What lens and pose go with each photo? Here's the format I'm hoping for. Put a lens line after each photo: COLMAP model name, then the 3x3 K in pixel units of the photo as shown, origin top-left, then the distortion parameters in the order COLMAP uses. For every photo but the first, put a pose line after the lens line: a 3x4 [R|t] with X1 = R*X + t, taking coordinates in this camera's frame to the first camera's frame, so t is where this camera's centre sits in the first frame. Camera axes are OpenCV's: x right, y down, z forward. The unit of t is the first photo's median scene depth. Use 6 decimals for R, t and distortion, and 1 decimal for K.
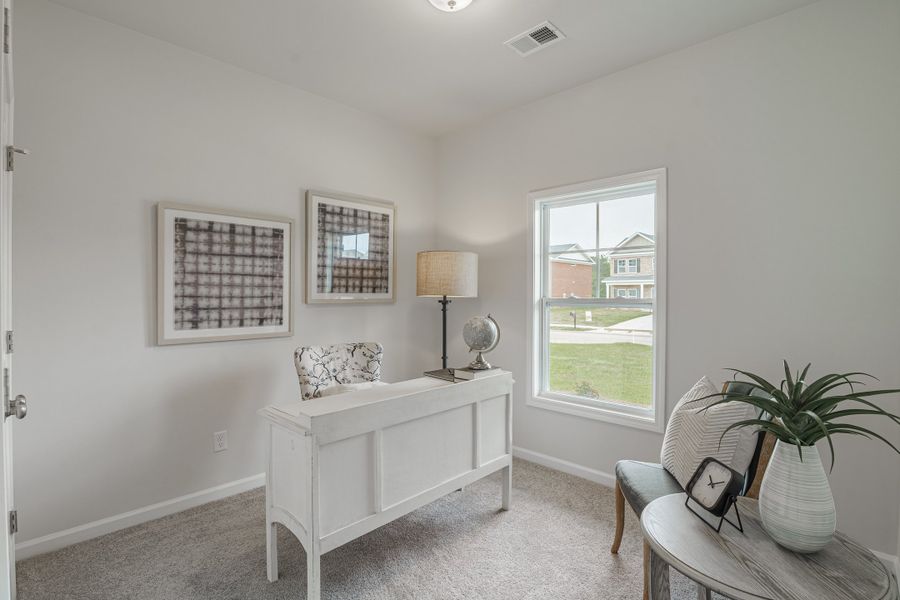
lens RADIAL K [[427.9, 0, 449.4], [0, 427.9, 298.6], [0, 0, 1]] dist [-0.032087, -0.000650]
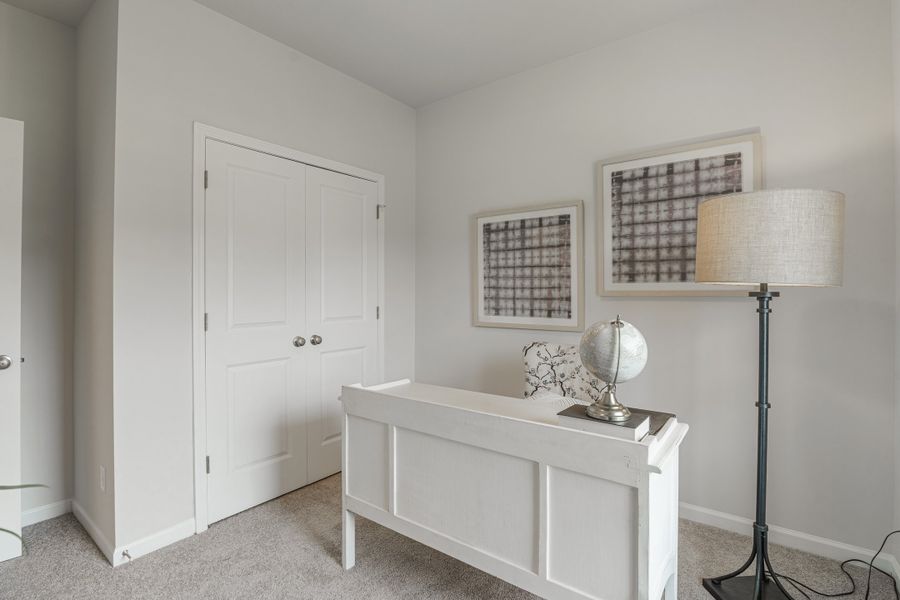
lens RADIAL K [[427.9, 0, 452.2], [0, 427.9, 292.9], [0, 0, 1]] dist [-0.032087, -0.000650]
pose [[0.128743, 0.003426, -0.991672, 0.506159], [-0.007049, 0.999972, 0.002540, 0.006597], [0.991653, 0.006663, 0.128764, 0.653500]]
